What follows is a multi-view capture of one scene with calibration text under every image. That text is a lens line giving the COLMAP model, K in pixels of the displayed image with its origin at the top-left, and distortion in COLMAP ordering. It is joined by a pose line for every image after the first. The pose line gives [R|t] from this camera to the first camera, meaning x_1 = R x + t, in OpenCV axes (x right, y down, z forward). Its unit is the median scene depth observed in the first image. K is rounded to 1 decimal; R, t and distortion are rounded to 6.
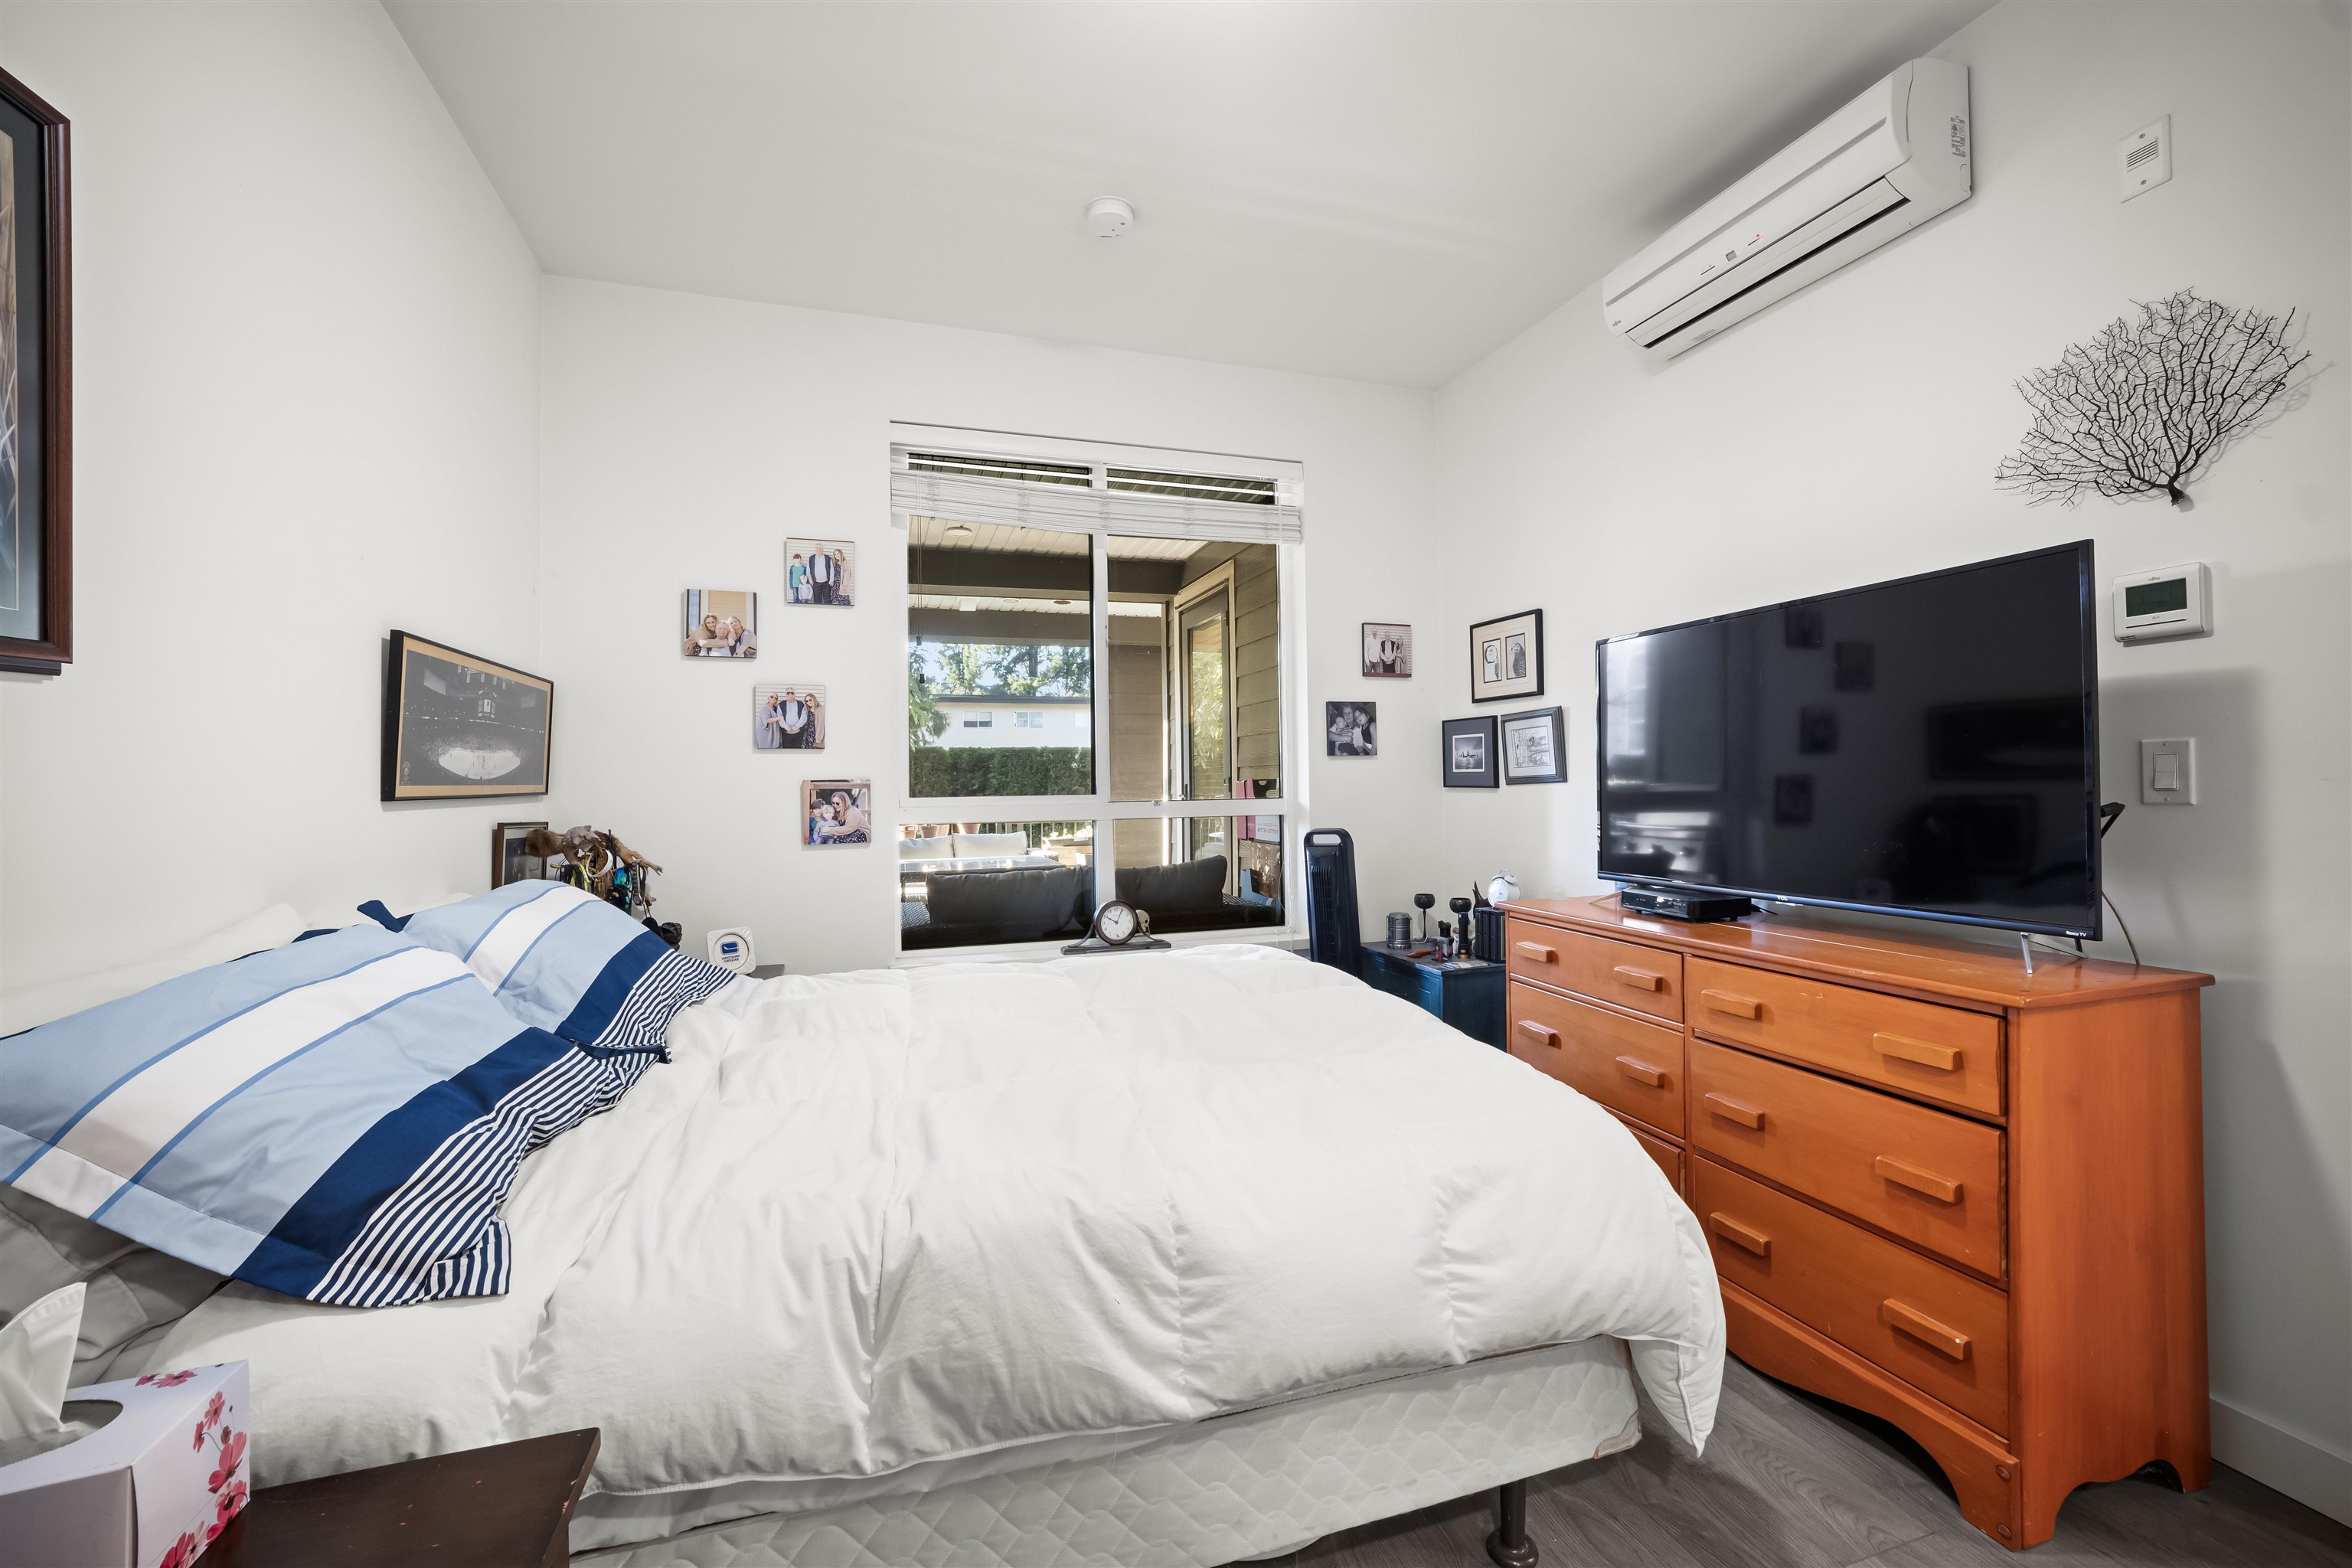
lens RADIAL K [[940.6, 0, 1170.5], [0, 940.6, 779.2], [0, 0, 1]] dist [-0.023260, 0.004957]
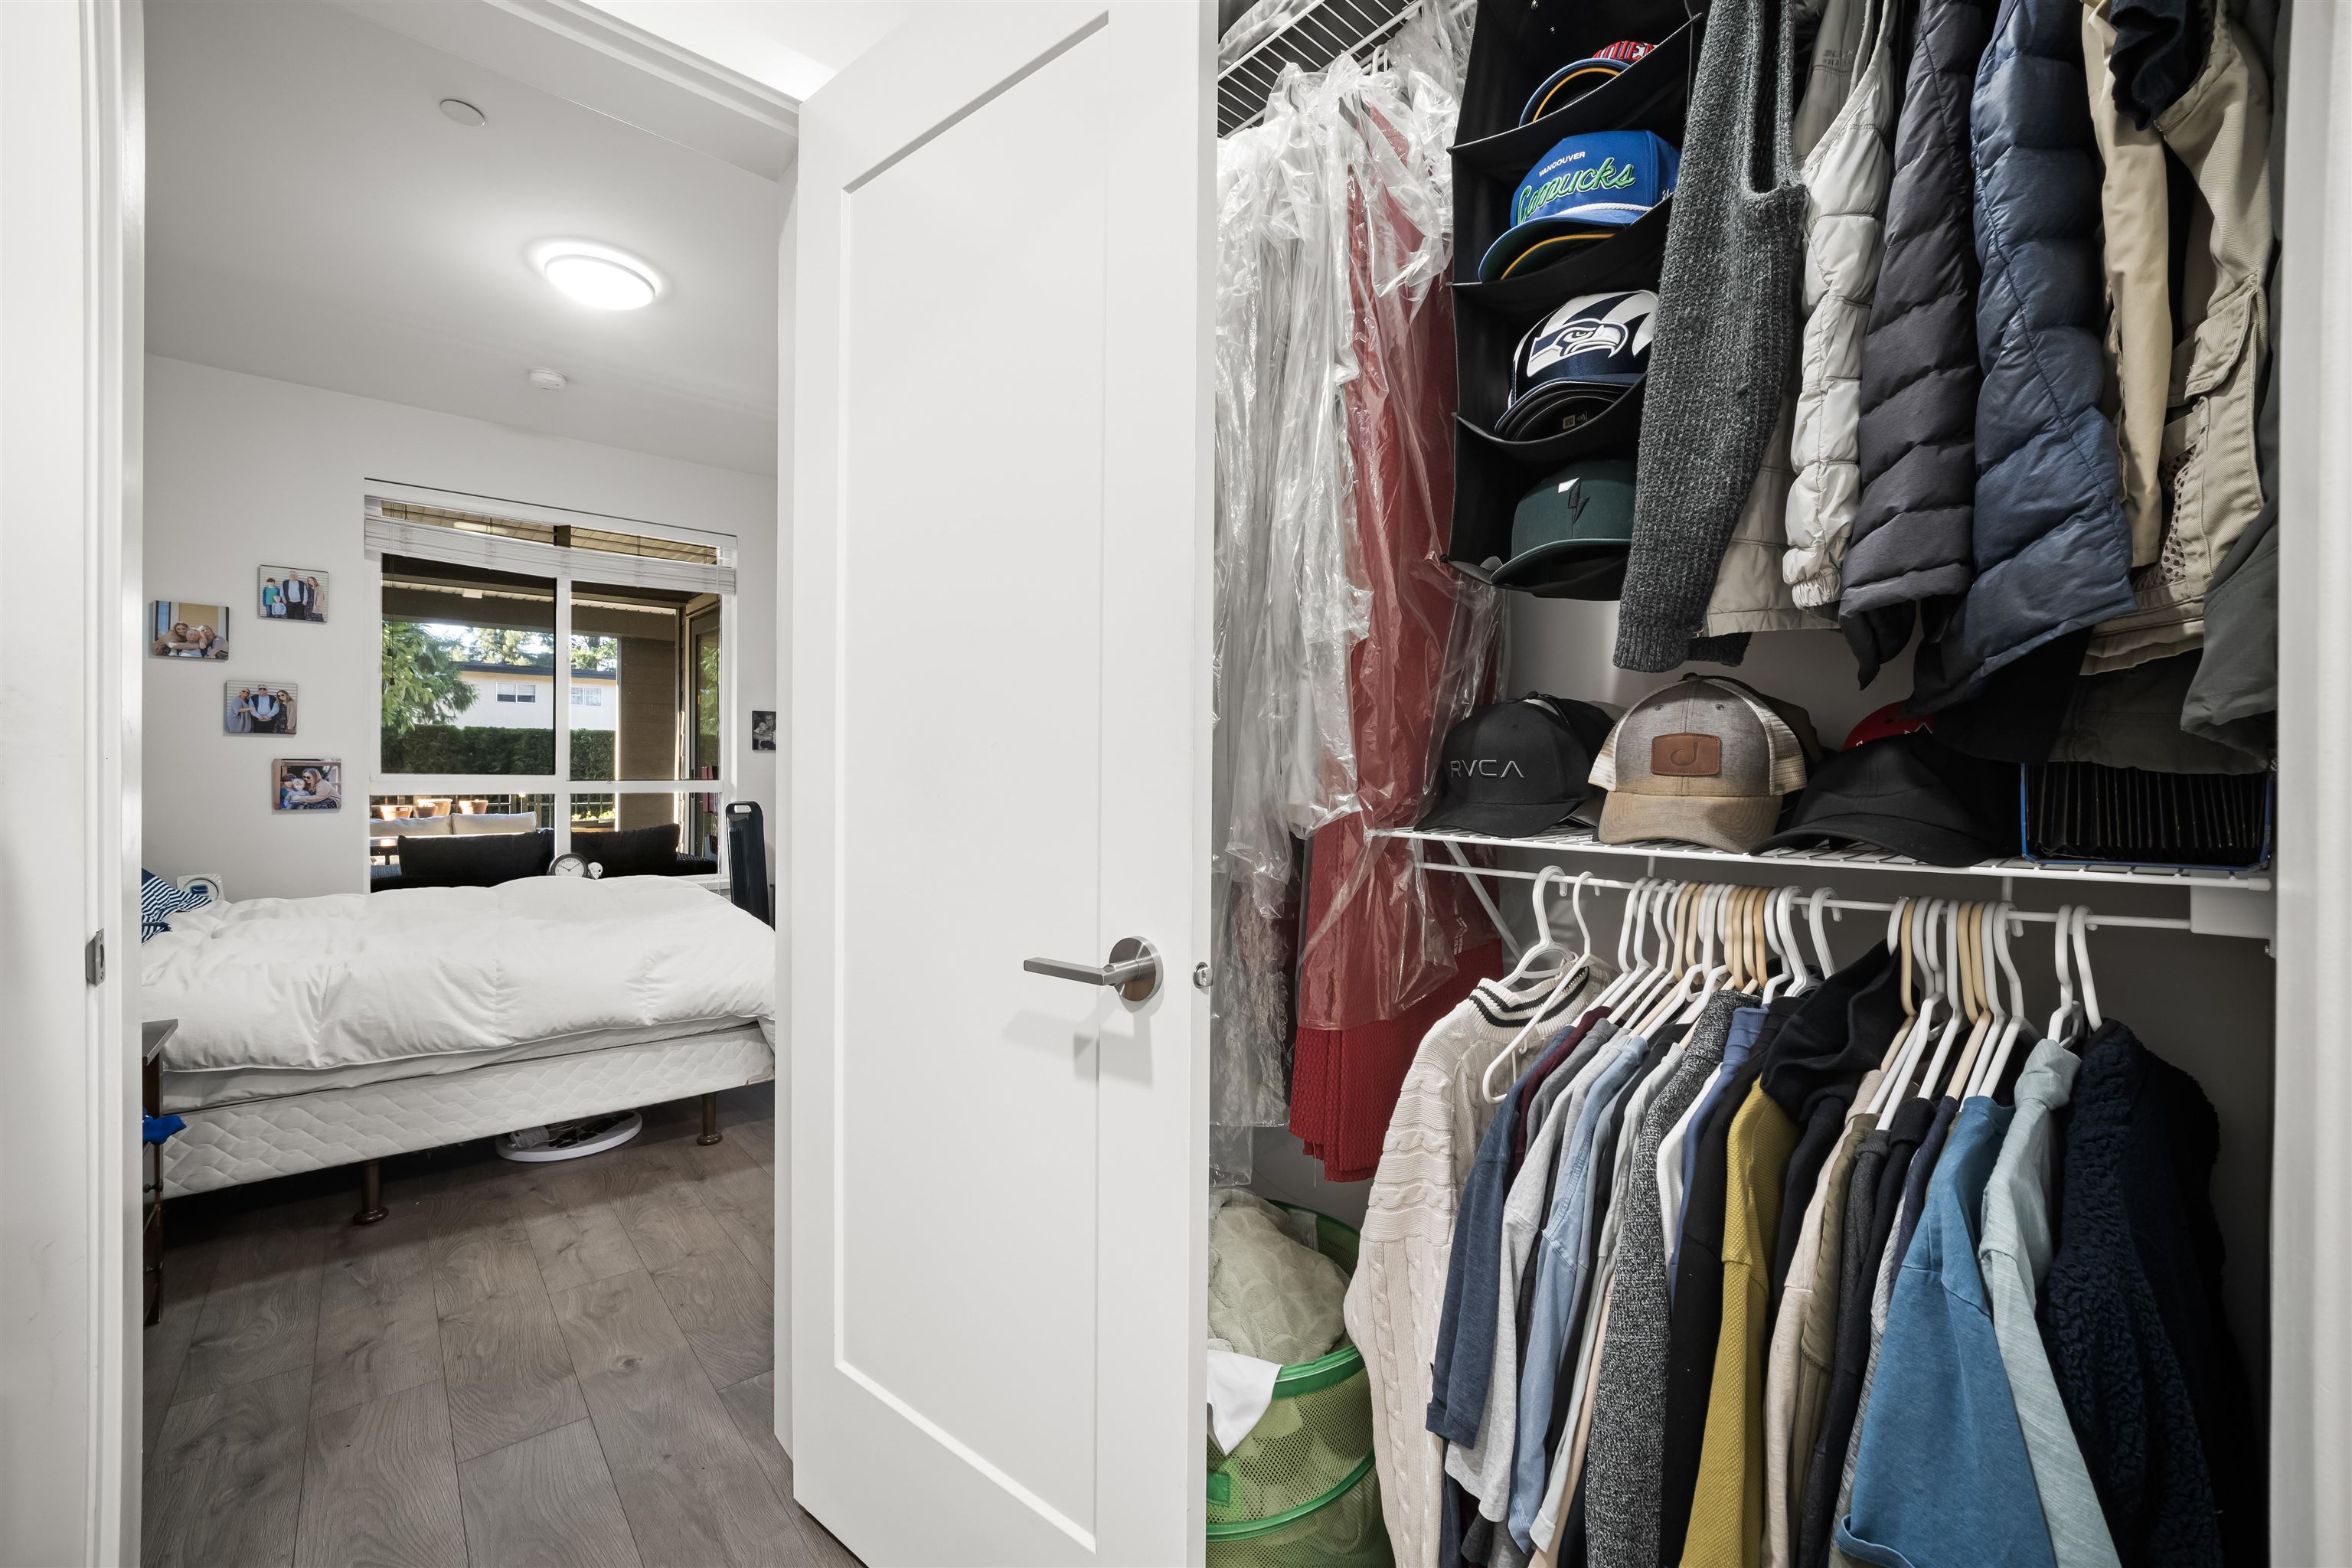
lens RADIAL K [[940.6, 0, 1168.1], [0, 940.6, 780.2], [0, 0, 1]] dist [-0.023260, 0.004957]
pose [[0.919530, 0.015031, 0.392732, 0.226669], [-0.019296, 0.999790, 0.006916, -0.001440], [-0.392546, -0.013938, 0.919627, -0.617952]]
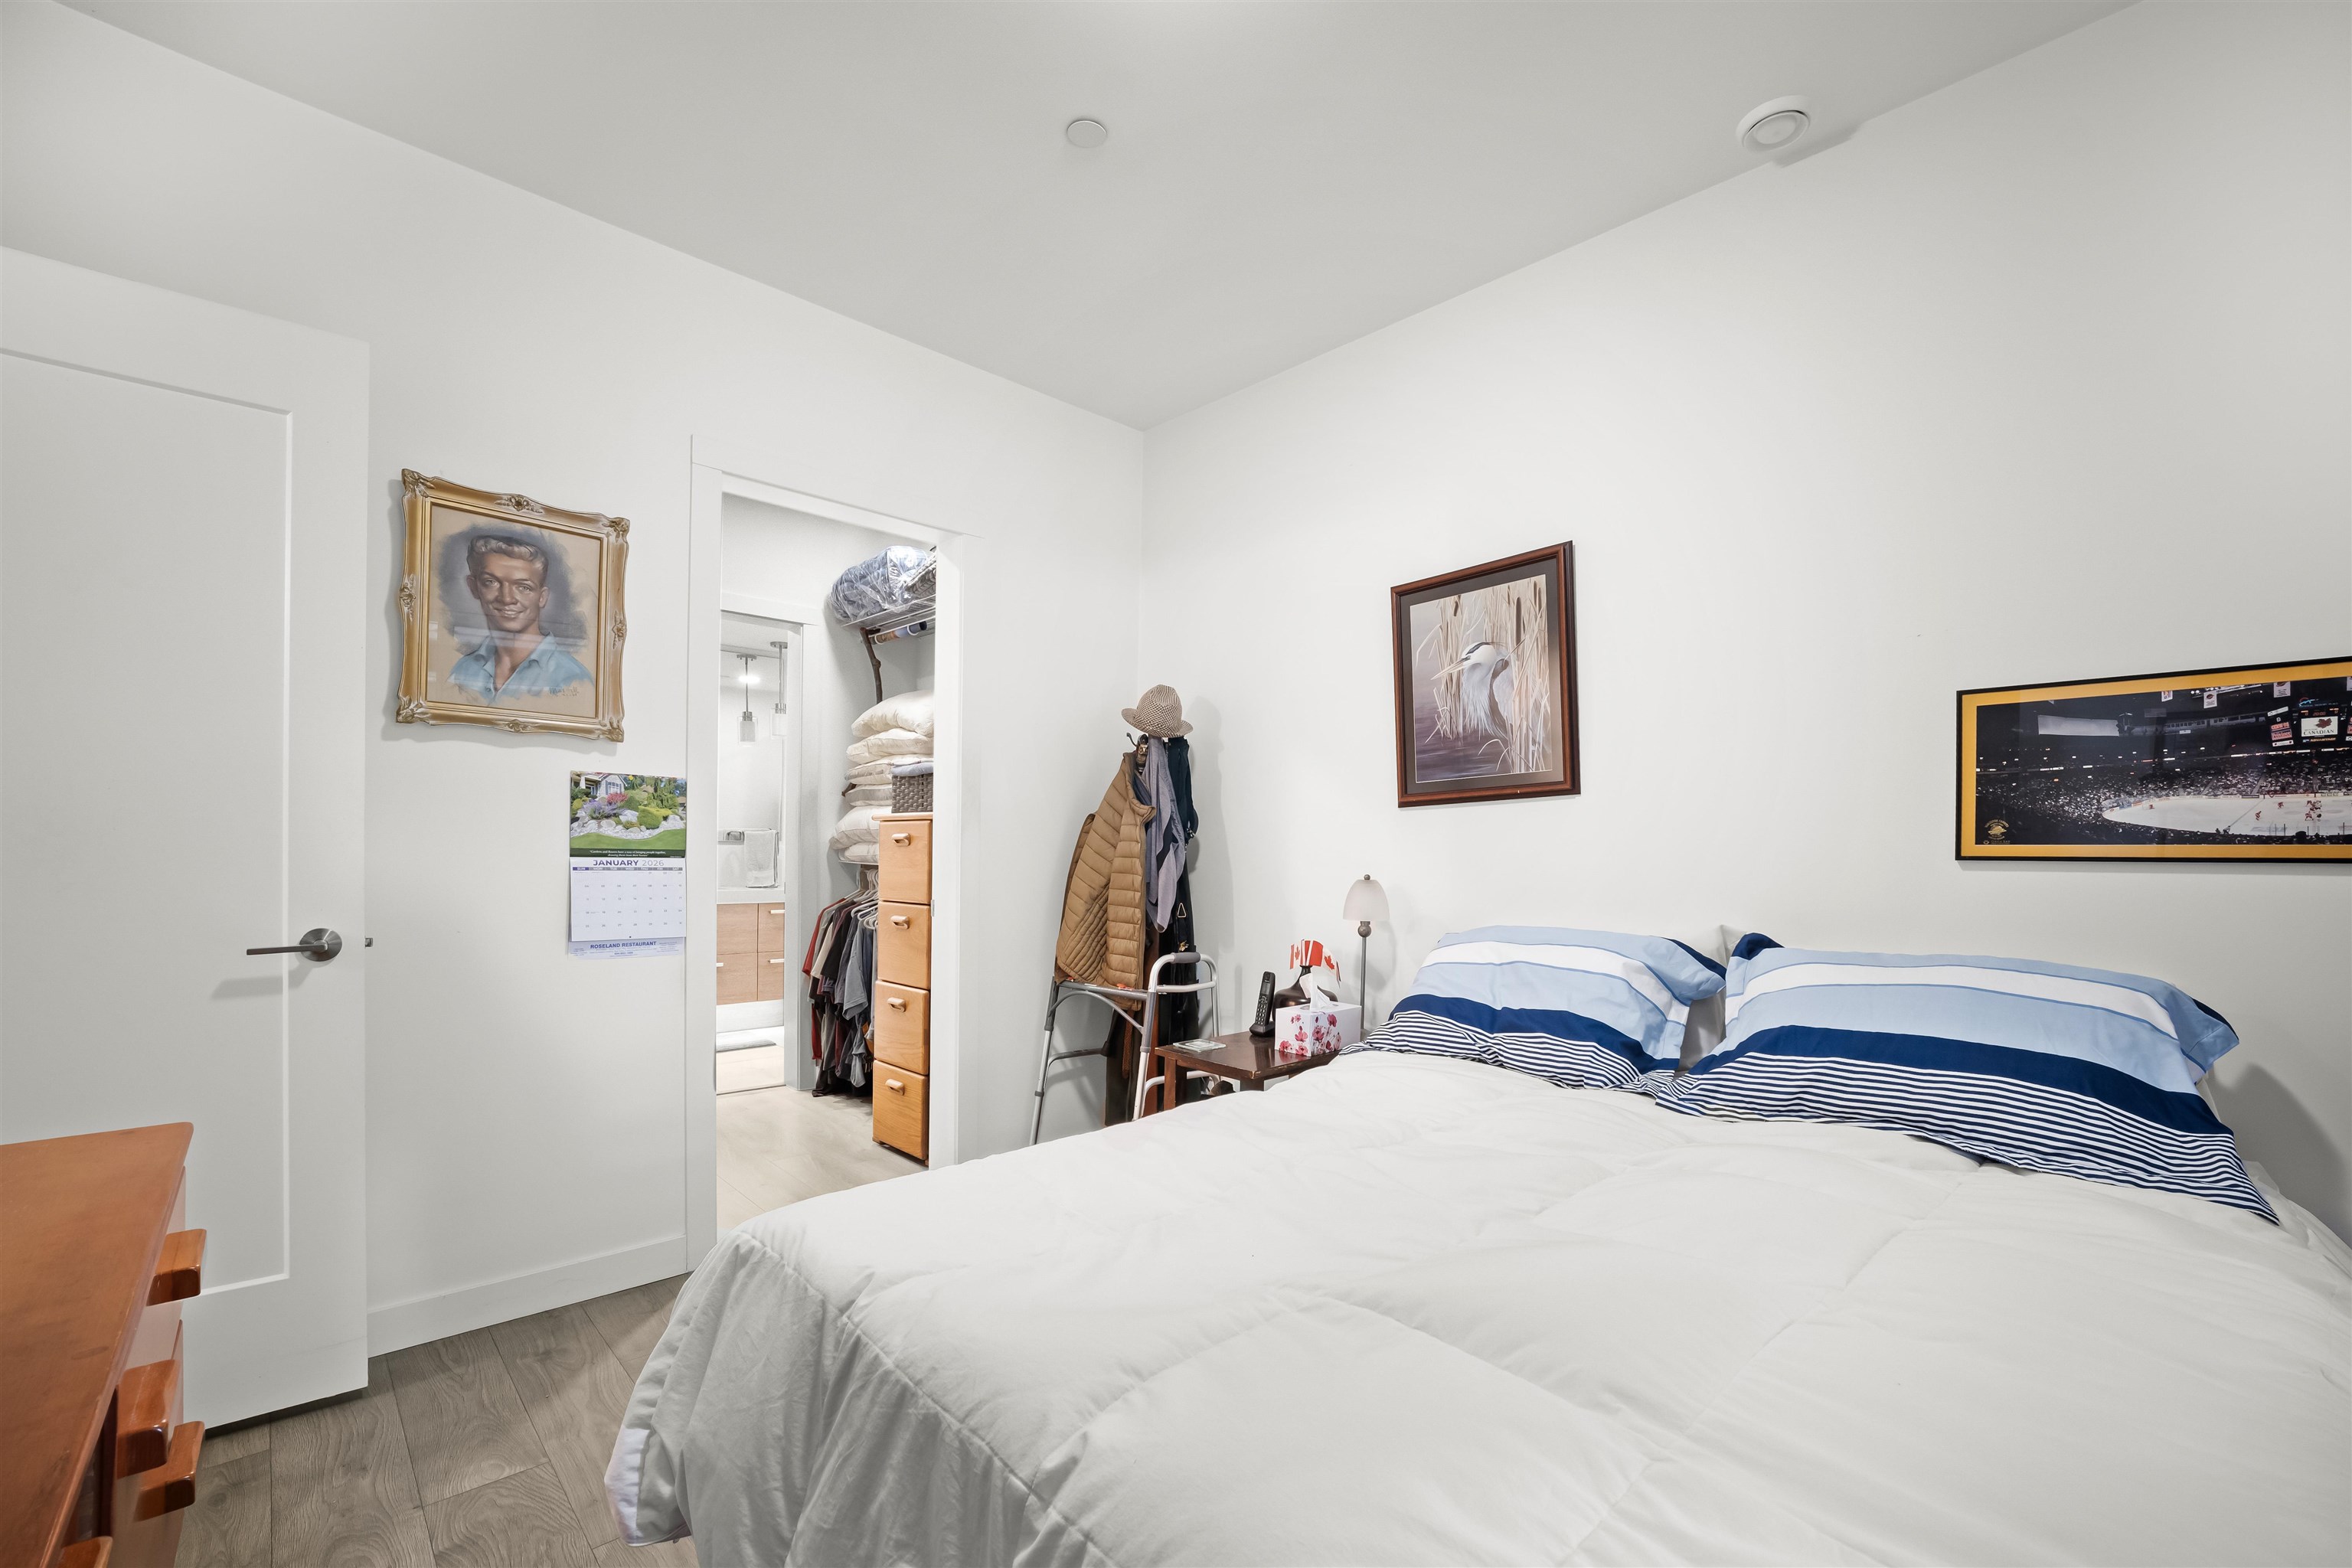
lens RADIAL K [[940.6, 0, 1127.9], [0, 940.6, 855.5], [0, 0, 1]] dist [-0.023260, 0.004957]
pose [[-0.897130, 0.001682, -0.441764, 0.258251], [-0.000561, 0.999988, 0.004947, 0.008881], [0.441767, 0.004686, -0.897118, 0.931712]]
